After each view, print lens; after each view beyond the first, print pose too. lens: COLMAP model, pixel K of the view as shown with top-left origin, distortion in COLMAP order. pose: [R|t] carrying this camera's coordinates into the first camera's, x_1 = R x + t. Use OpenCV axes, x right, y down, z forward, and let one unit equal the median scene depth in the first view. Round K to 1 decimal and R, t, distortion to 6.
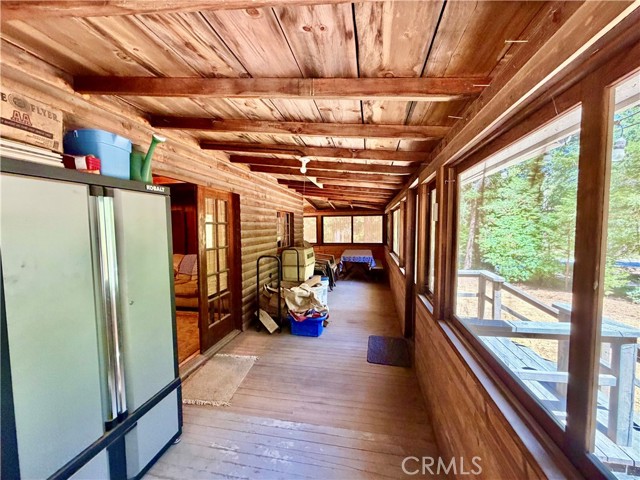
lens RADIAL K [[255.1, 0, 321.8], [0, 255.1, 241.5], [0, 0, 1]] dist [0.002219, 0.000023]
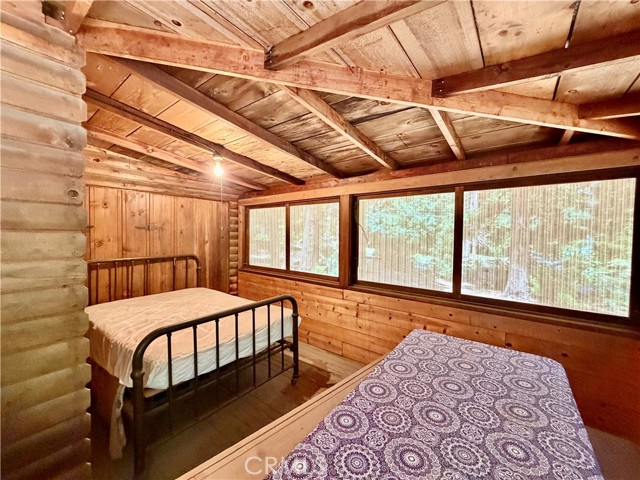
lens RADIAL K [[255.1, 0, 319.5], [0, 255.1, 239.8], [0, 0, 1]] dist [0.002219, 0.000023]
pose [[0.890578, 0.033974, -0.453560, 0.110161], [-0.048003, 0.998658, -0.019451, -0.038018], [0.452290, 0.039095, 0.891014, 0.692566]]
